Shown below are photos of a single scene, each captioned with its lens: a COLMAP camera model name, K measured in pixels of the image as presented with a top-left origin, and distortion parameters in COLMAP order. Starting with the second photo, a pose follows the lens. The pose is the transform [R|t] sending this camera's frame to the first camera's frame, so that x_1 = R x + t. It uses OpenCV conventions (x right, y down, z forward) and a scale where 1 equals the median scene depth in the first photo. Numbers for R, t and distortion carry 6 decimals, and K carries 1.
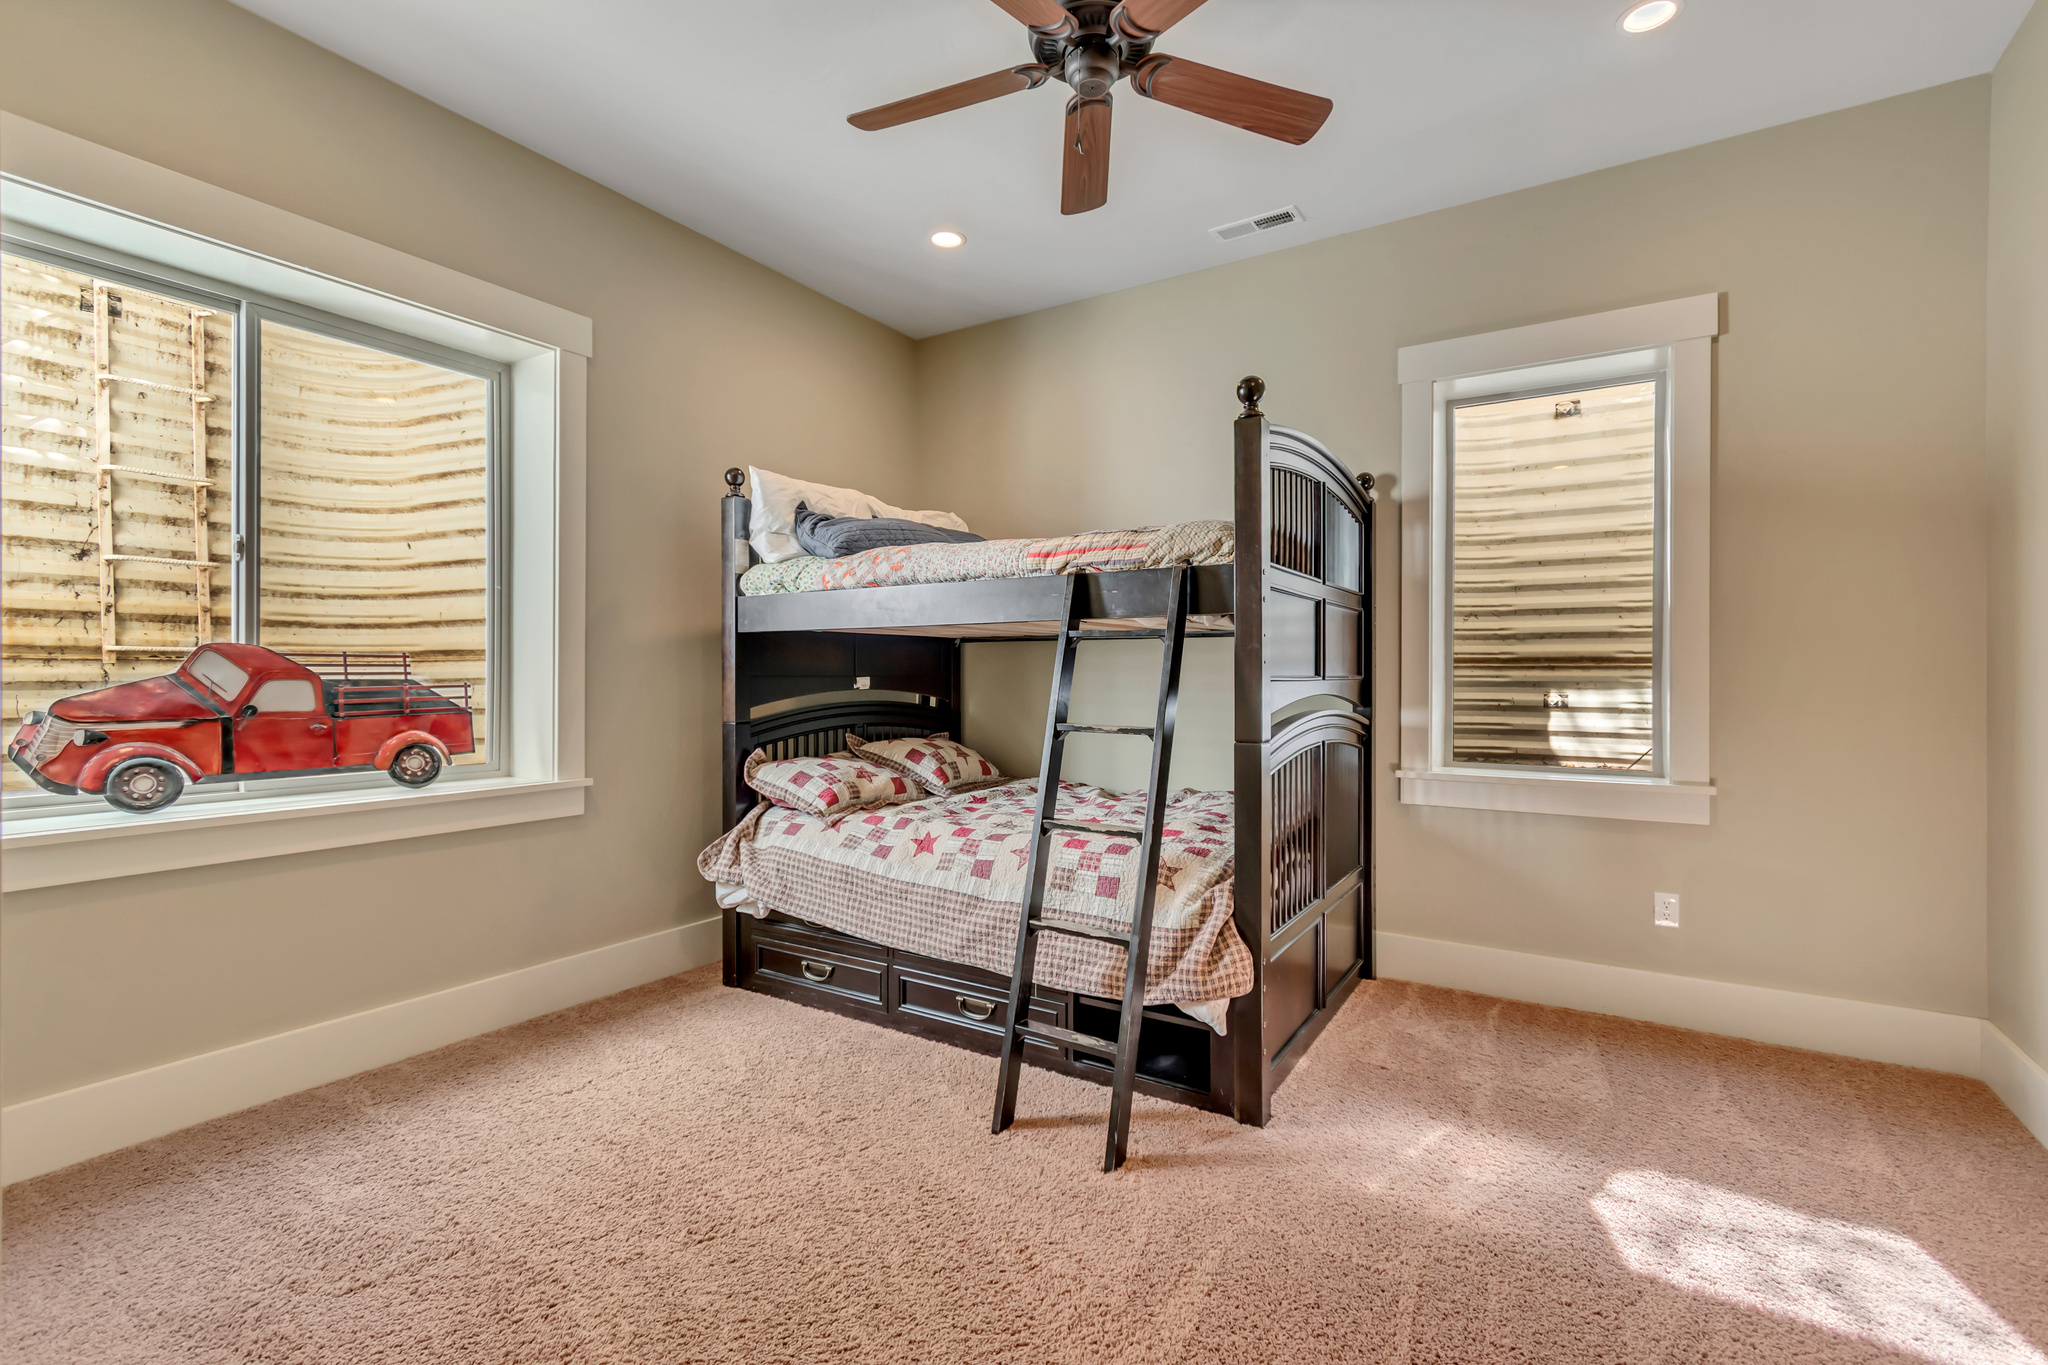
lens RADIAL K [[919.5, 0, 1024.0], [0, 919.5, 682.5], [0, 0, 1]] dist [0.002151, -0.000779]
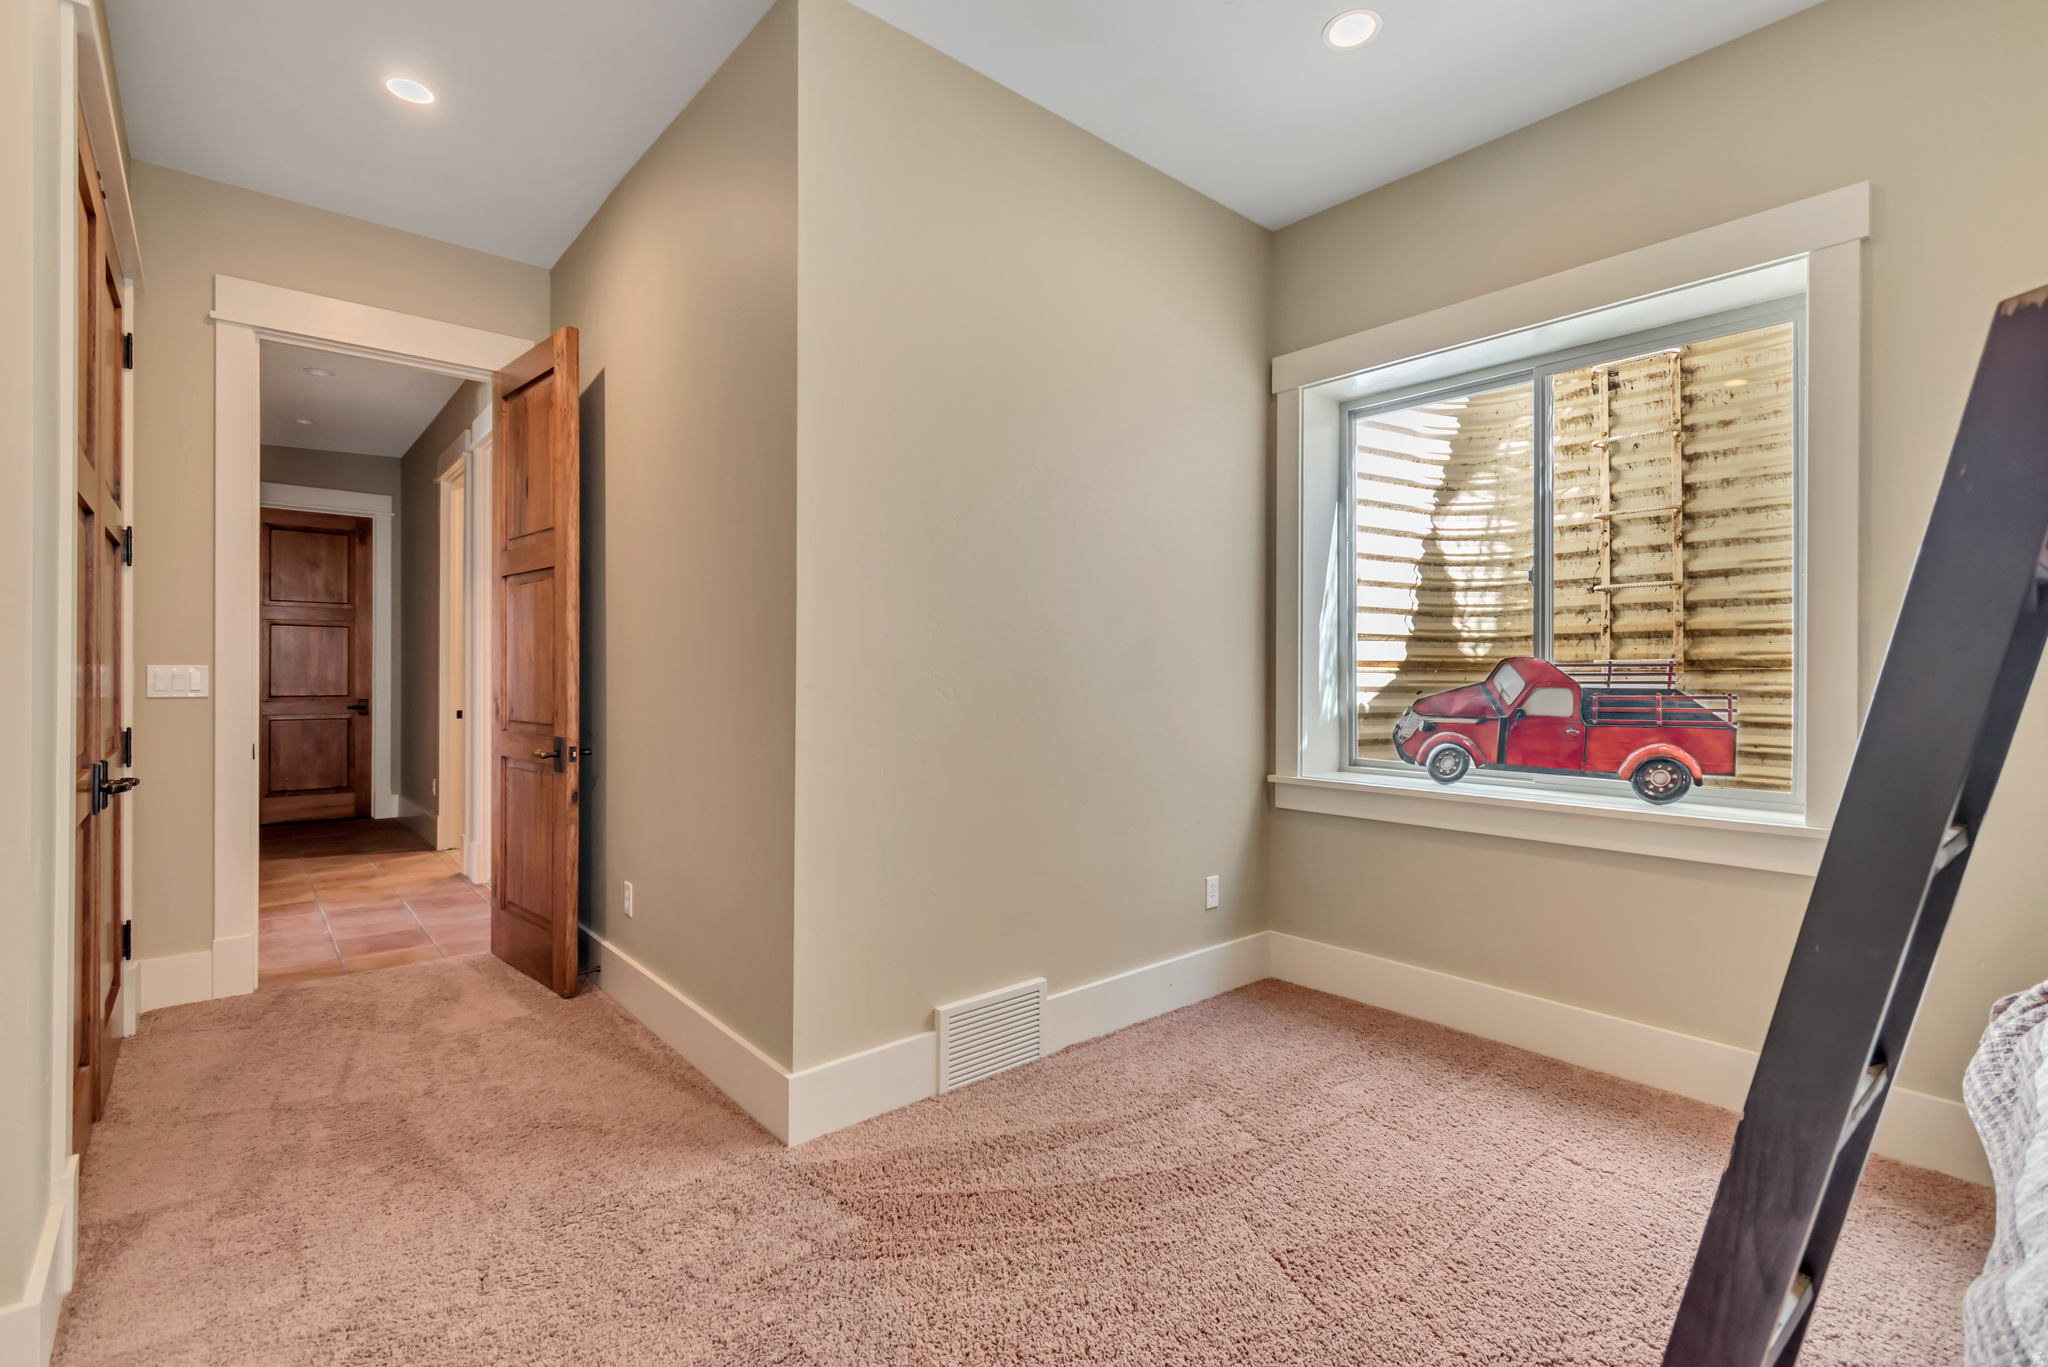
lens RADIAL K [[919.5, 0, 1024.0], [0, 919.5, 683.5], [0, 0, 1]] dist [0.002151, -0.000779]
pose [[-0.292404, 0.003198, -0.956289, 0.411700], [-0.013817, 0.999876, 0.007569, -0.006788], [0.956195, 0.015426, -0.292324, 0.624364]]
